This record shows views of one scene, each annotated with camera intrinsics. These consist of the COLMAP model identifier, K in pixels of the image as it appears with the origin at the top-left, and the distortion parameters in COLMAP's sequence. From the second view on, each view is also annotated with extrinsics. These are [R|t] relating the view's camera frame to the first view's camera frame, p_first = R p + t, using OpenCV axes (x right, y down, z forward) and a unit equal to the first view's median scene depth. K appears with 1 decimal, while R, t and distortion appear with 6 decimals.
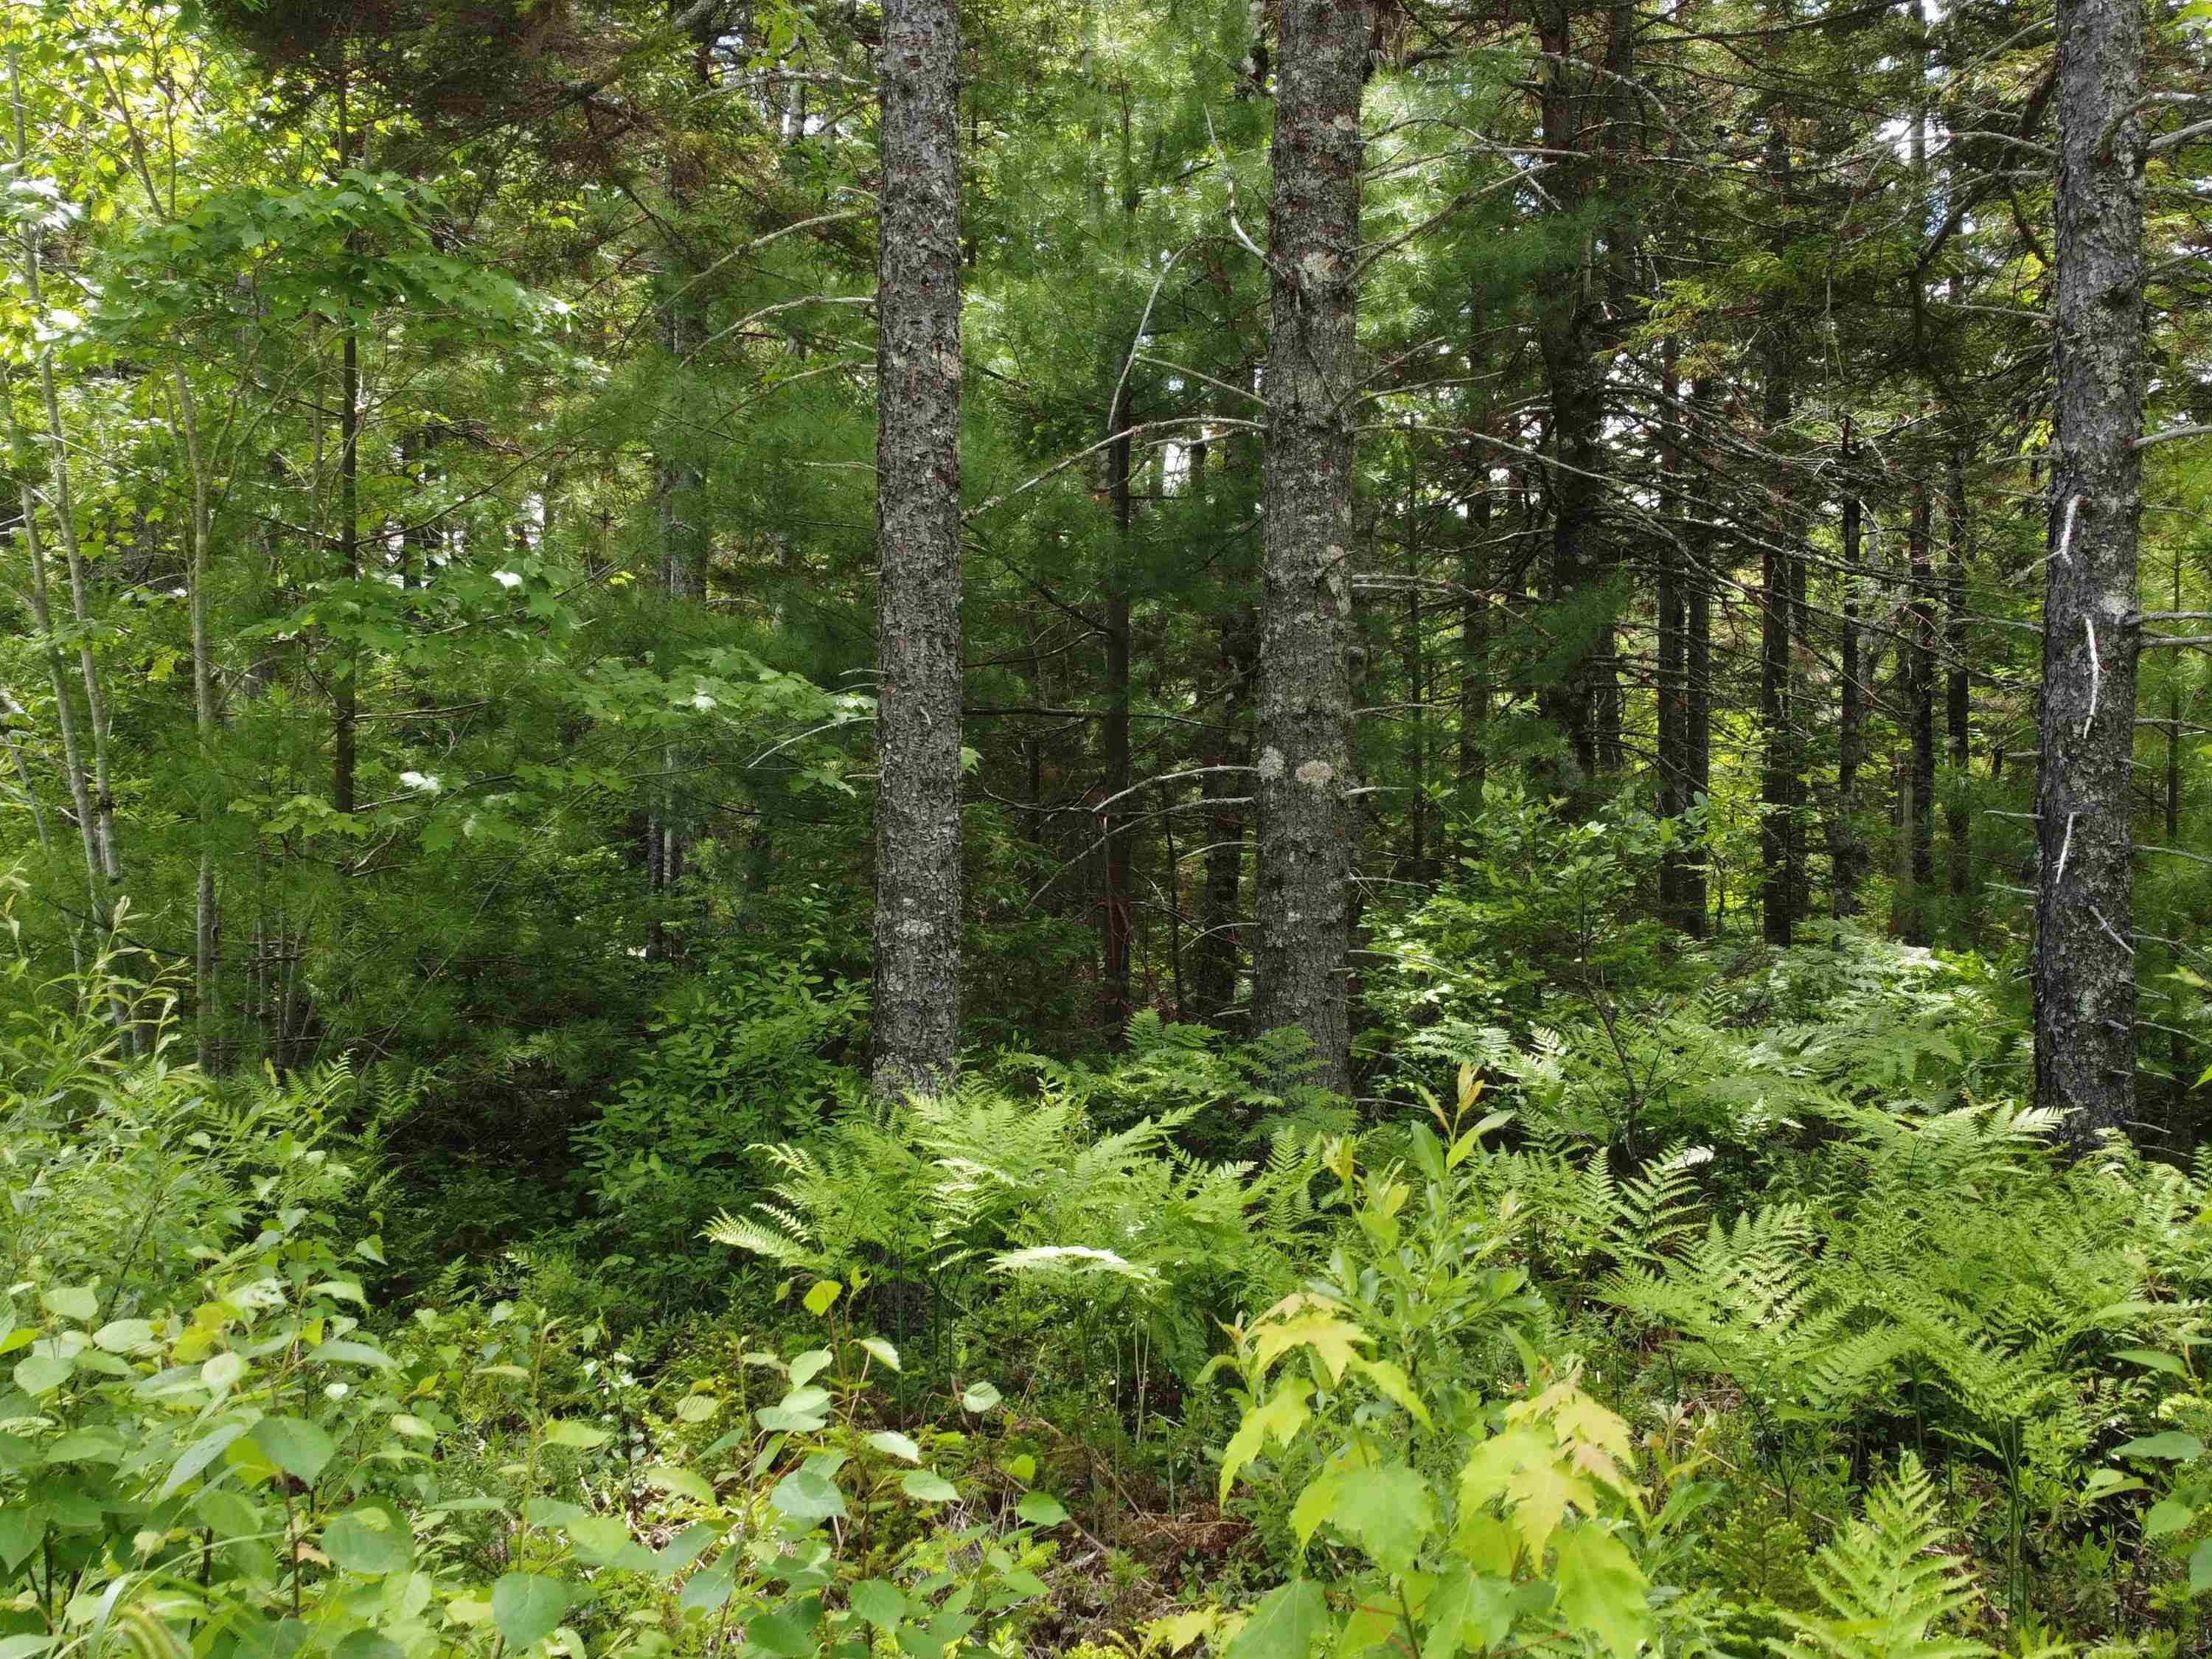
lens RADIAL K [[2227.2, 0, 1105.0], [0, 2227.2, 843.7], [0, 0, 1]] dist [0.017394, -0.027436]
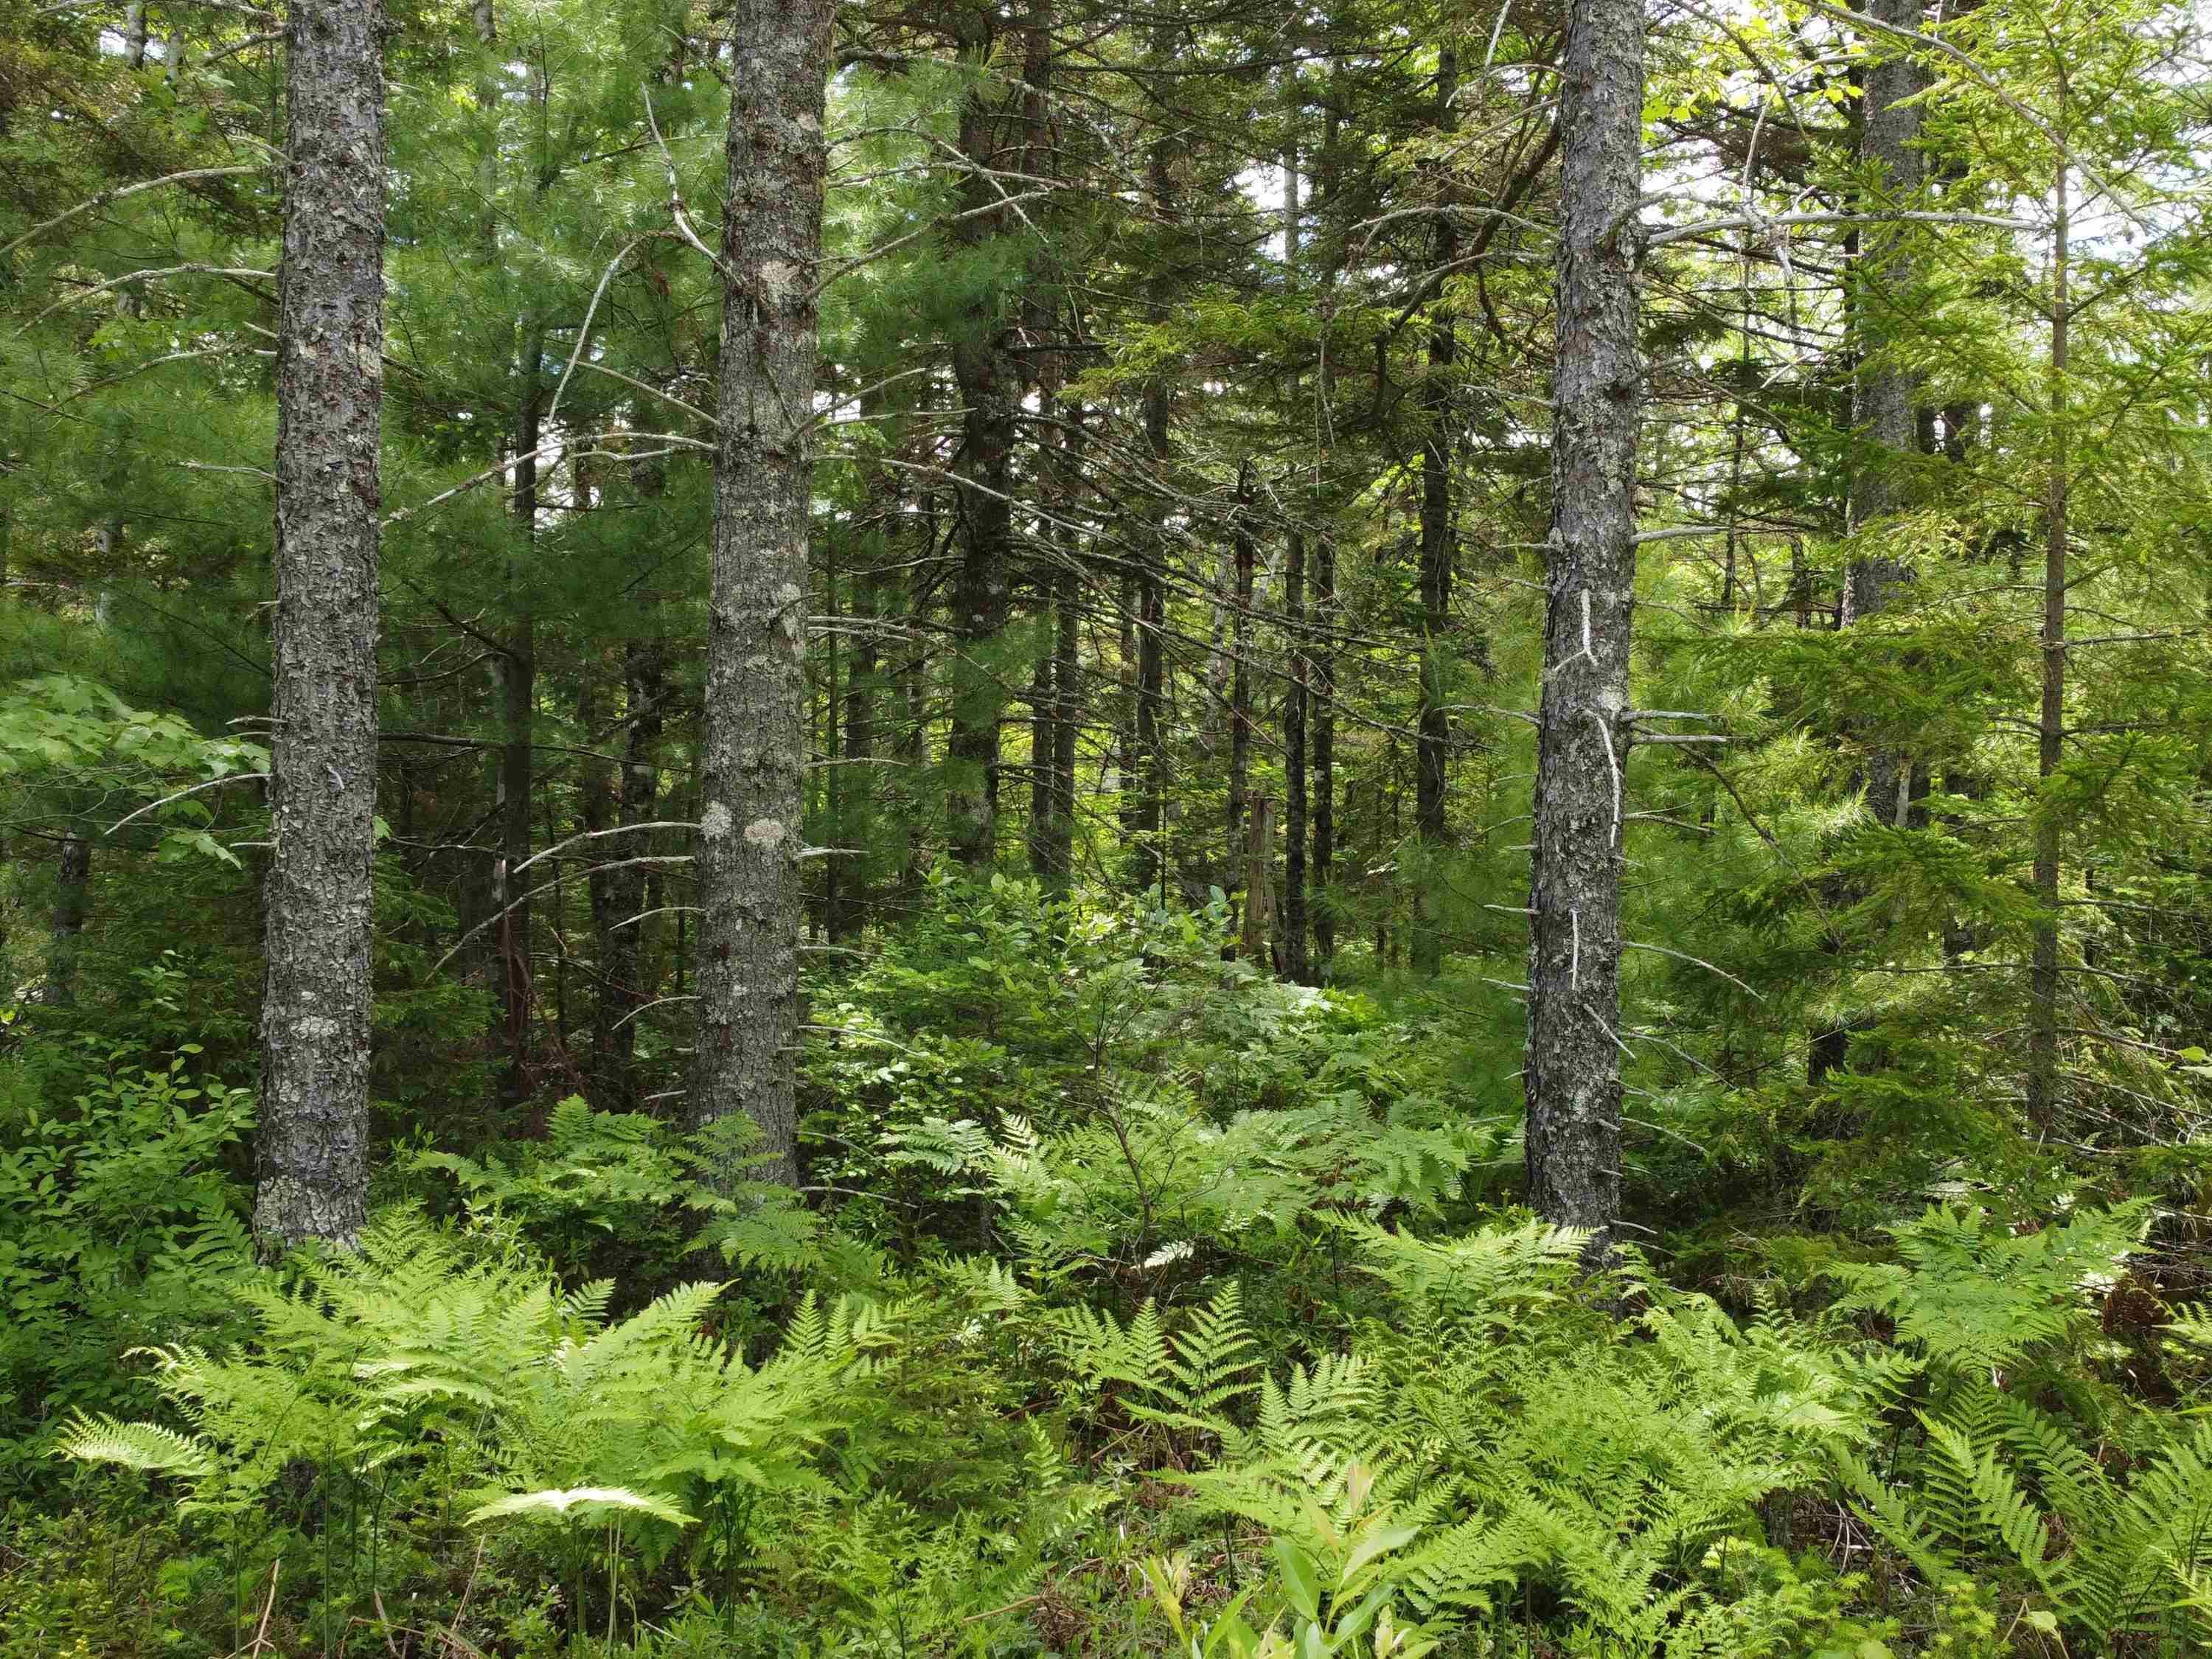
lens RADIAL K [[2227.2, 0, 1105.0], [0, 2227.2, 843.7], [0, 0, 1]] dist [0.017394, -0.027436]
pose [[0.956888, 0.016676, 0.289978, -0.045609], [-0.017475, 0.999847, 0.000168, -0.036566], [-0.289931, -0.005228, 0.957033, 0.107904]]
